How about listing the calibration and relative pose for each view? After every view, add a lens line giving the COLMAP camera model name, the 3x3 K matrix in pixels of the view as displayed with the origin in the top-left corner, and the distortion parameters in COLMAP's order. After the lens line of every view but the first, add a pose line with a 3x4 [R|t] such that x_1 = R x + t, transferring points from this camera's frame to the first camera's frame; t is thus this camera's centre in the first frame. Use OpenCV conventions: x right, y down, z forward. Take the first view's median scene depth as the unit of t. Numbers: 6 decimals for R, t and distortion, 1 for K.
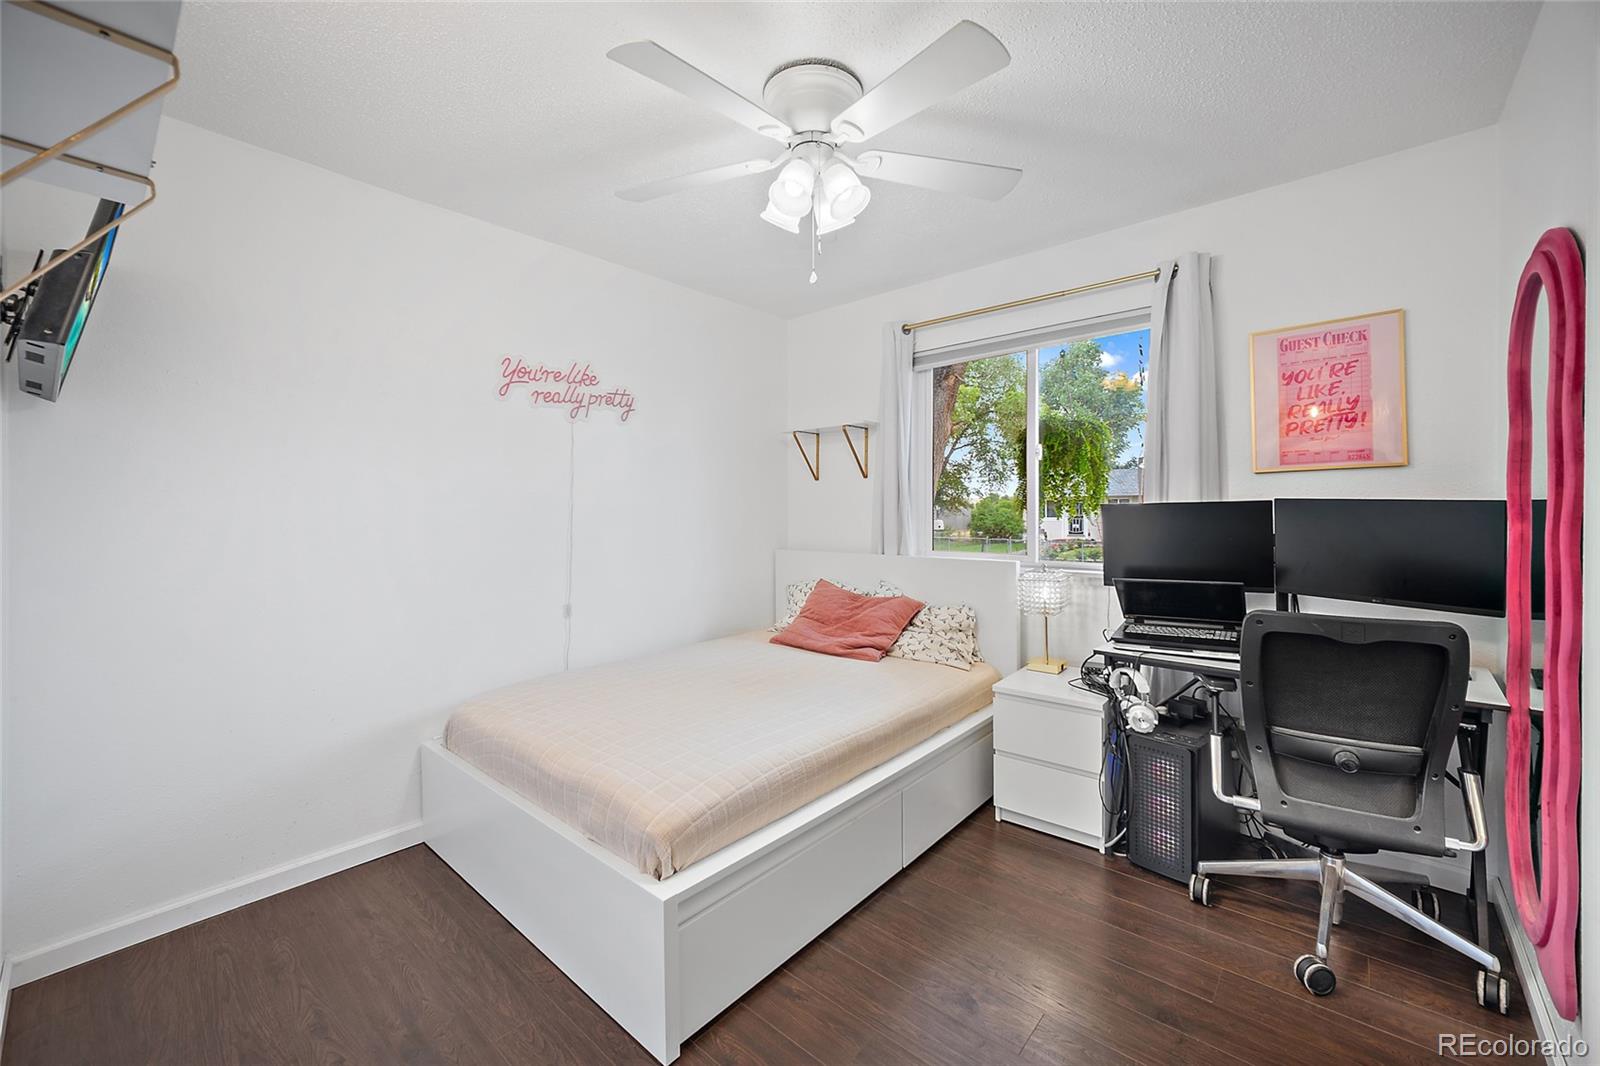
lens RADIAL K [[636.8, 0, 791.5], [0, 636.8, 508.6], [0, 0, 1]] dist [-0.000384, -0.000005]
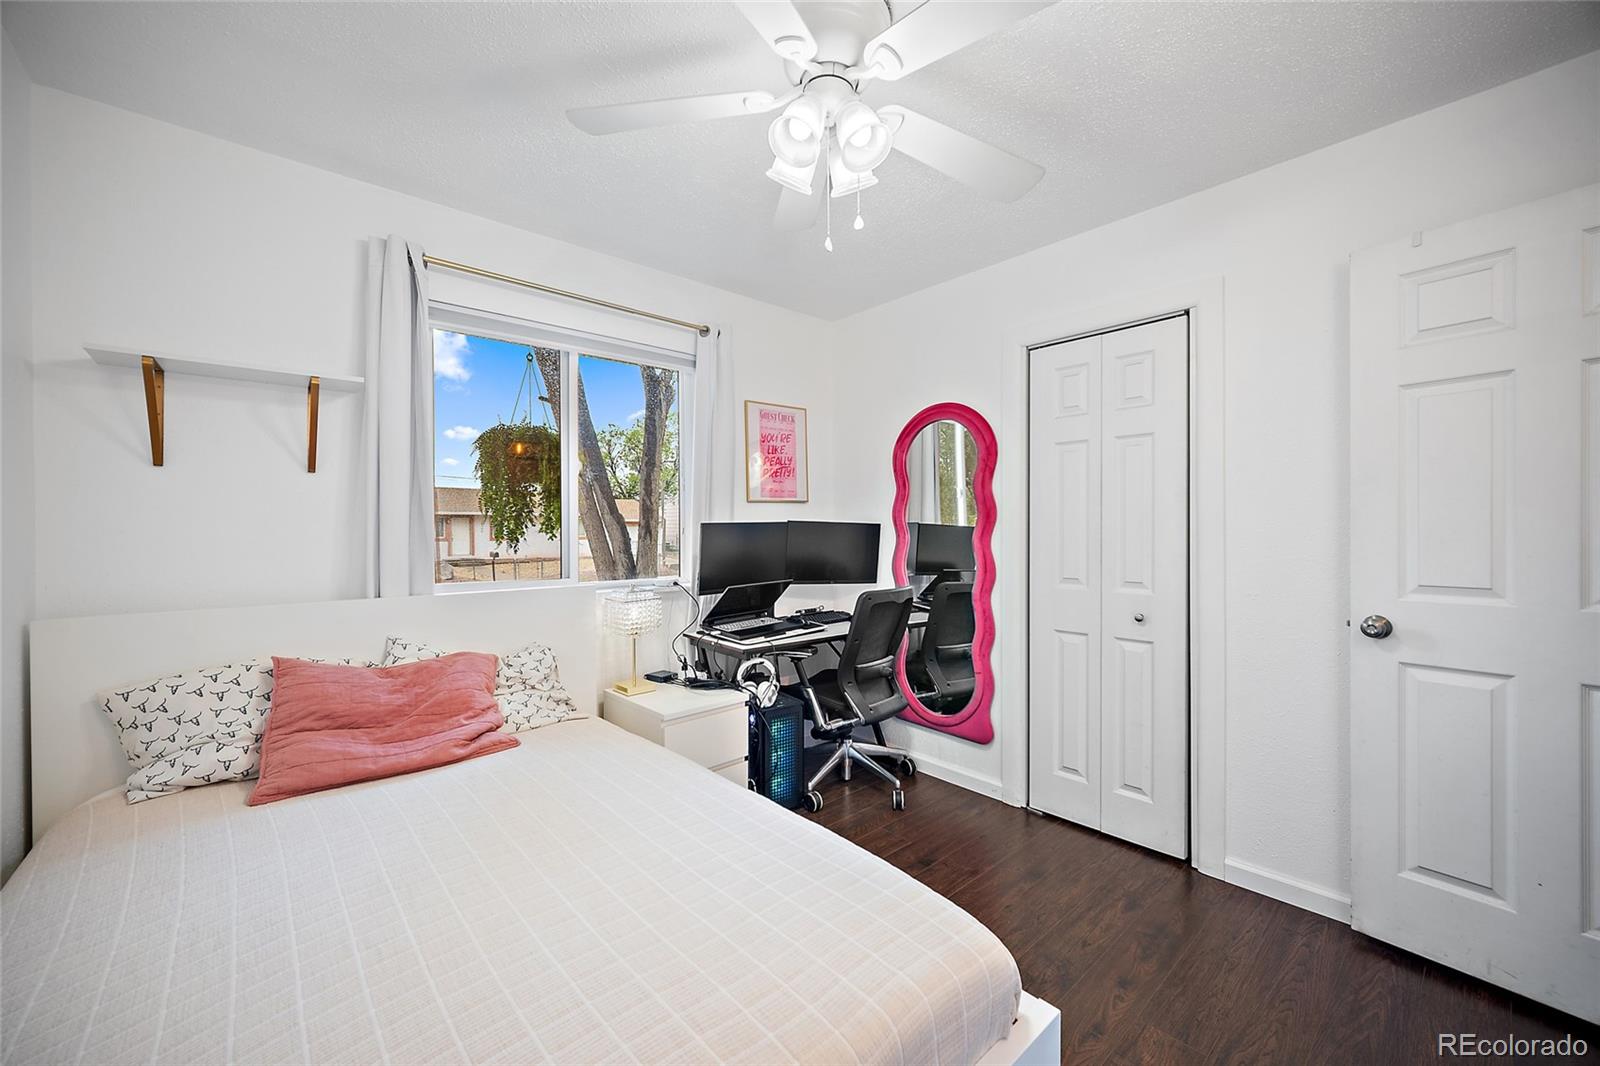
lens RADIAL K [[624.9, 0, 796.4], [0, 624.9, 531.8], [0, 0, 1]] dist [-0.004164, -0.000443]
pose [[0.114348, -0.002026, 0.993439, -0.623981], [-0.002731, 0.999994, 0.002354, 0.006455], [-0.993437, -0.002982, 0.114342, 0.764054]]
